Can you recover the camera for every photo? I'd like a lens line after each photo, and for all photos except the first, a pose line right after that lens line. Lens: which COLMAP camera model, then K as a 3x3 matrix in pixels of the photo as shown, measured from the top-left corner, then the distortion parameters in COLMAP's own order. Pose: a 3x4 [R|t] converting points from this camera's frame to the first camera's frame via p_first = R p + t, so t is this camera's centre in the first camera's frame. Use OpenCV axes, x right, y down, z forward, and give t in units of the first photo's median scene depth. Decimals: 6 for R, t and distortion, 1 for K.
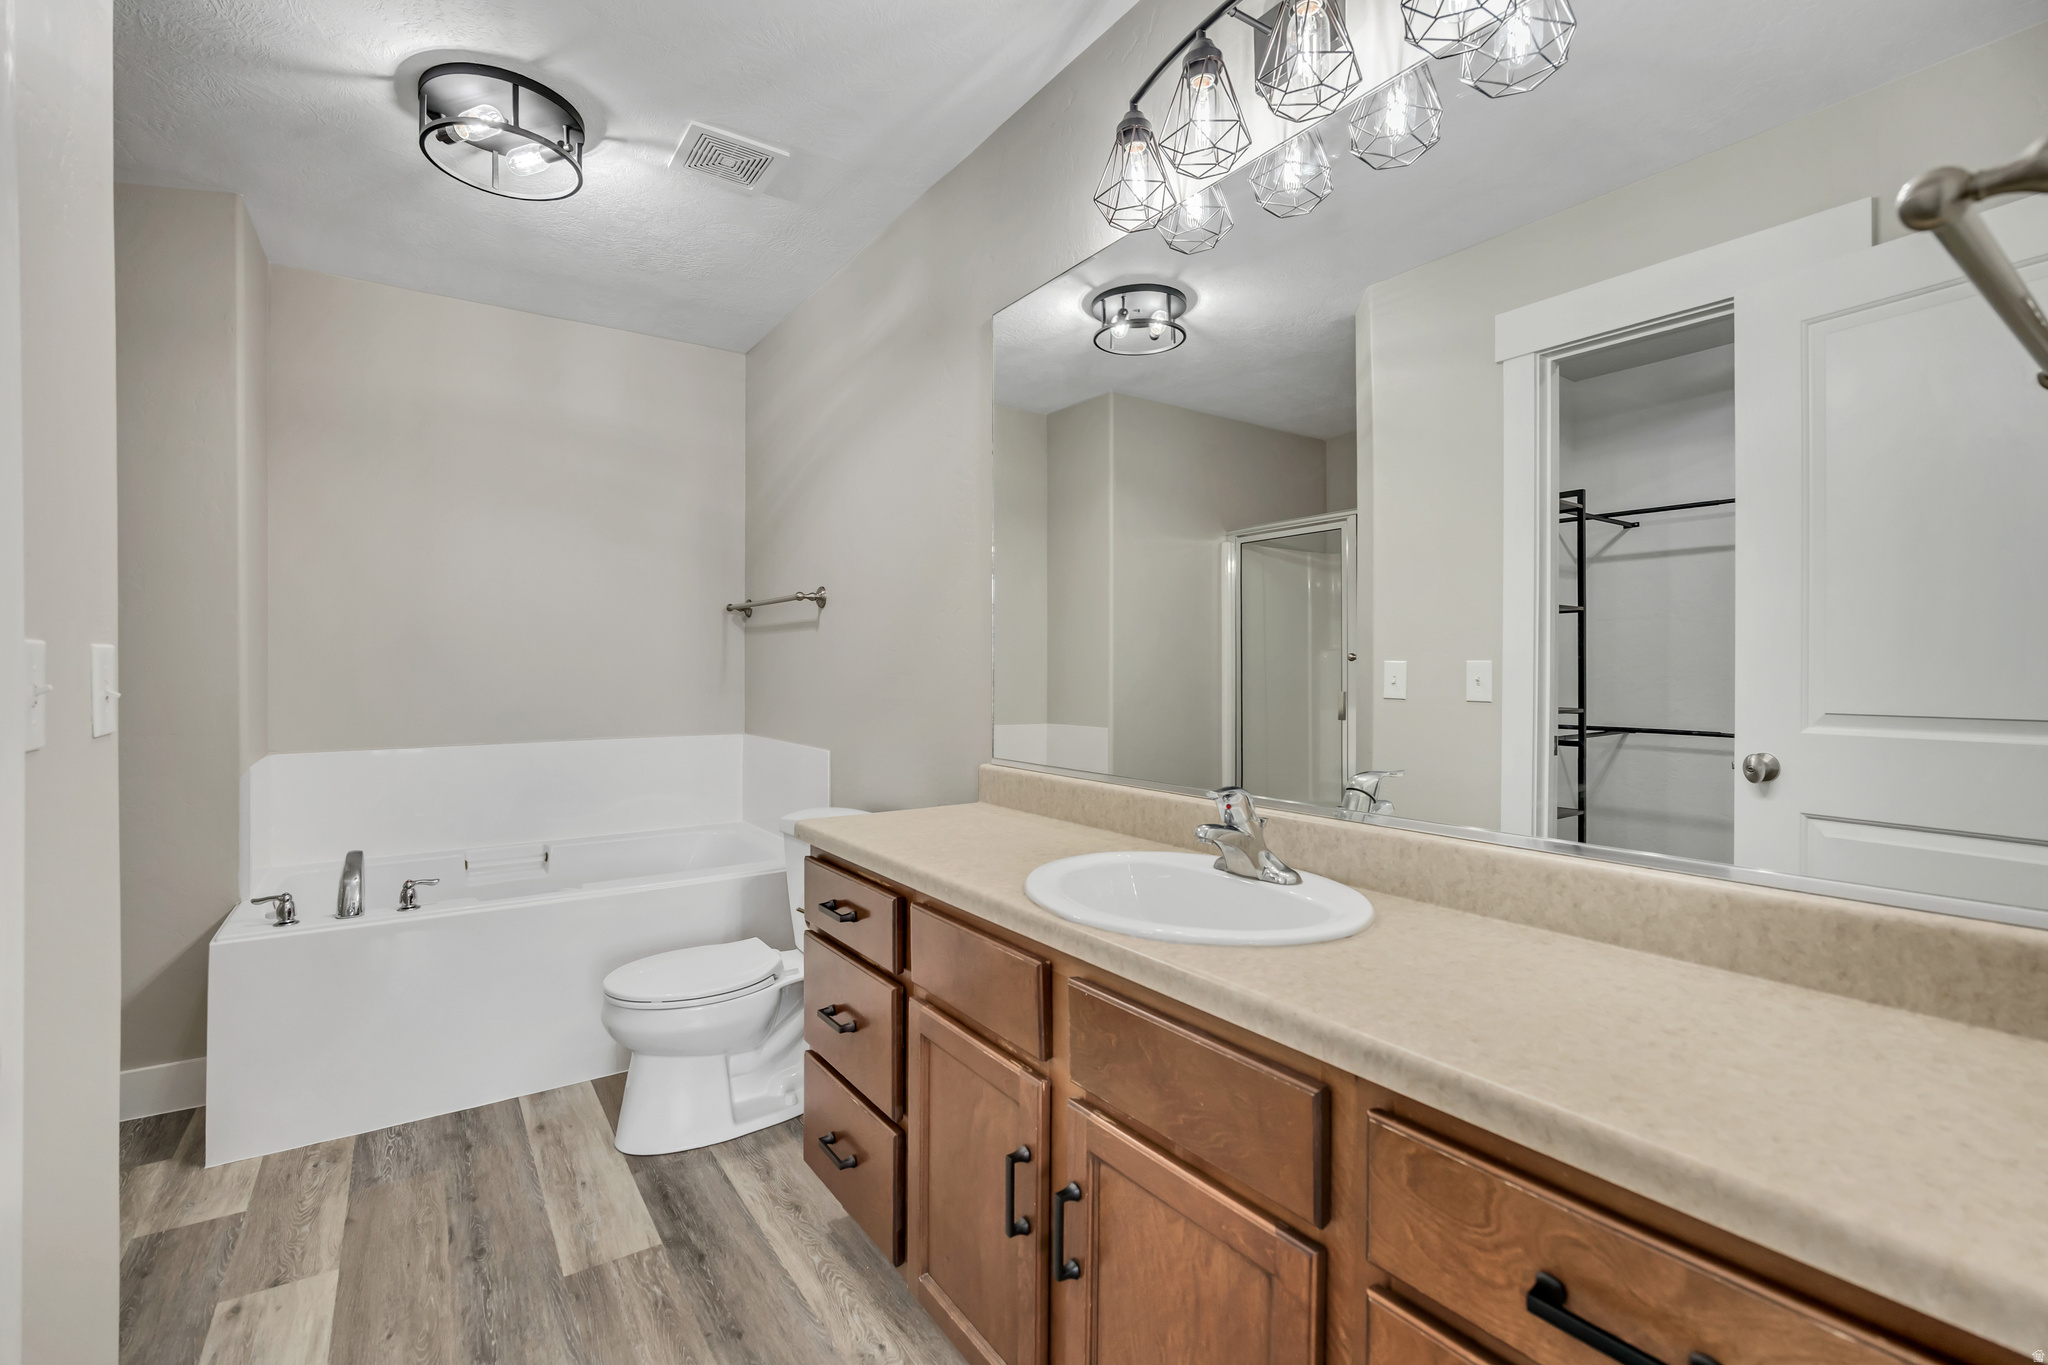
lens RADIAL K [[889.8, 0, 1022.6], [0, 889.8, 671.5], [0, 0, 1]] dist [-0.013932, 0.000014]
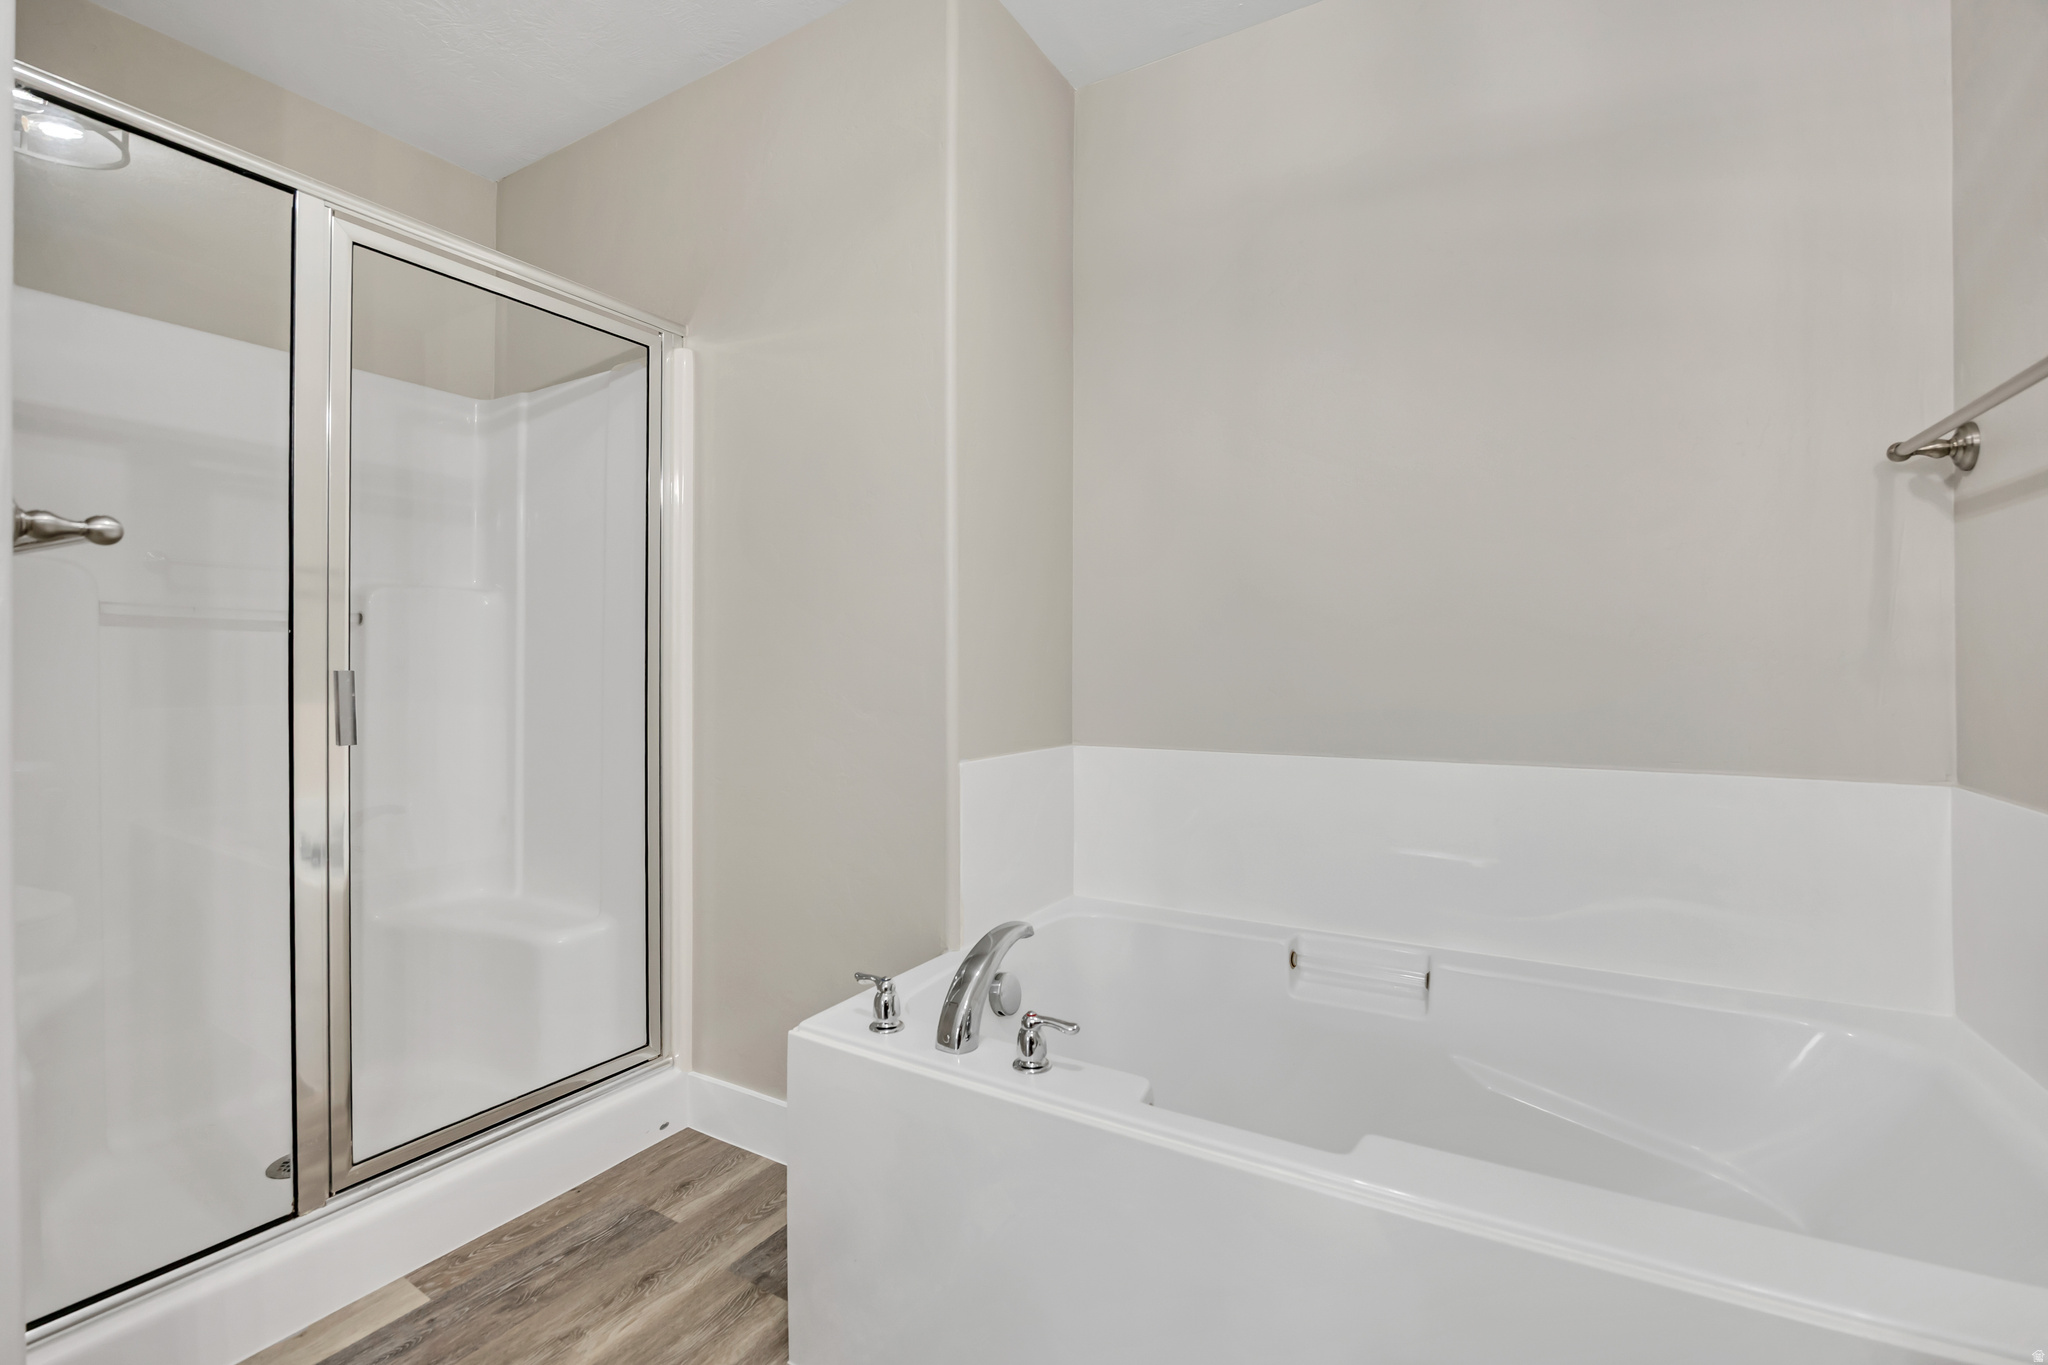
lens RADIAL K [[889.8, 0, 1022.6], [0, 889.8, 671.5], [0, 0, 1]] dist [-0.013932, 0.000014]
pose [[0.414330, 0.008907, -0.910083, -0.220671], [-0.006561, 0.999955, 0.006800, 0.032129], [0.910103, 0.003154, 0.414370, 0.776415]]
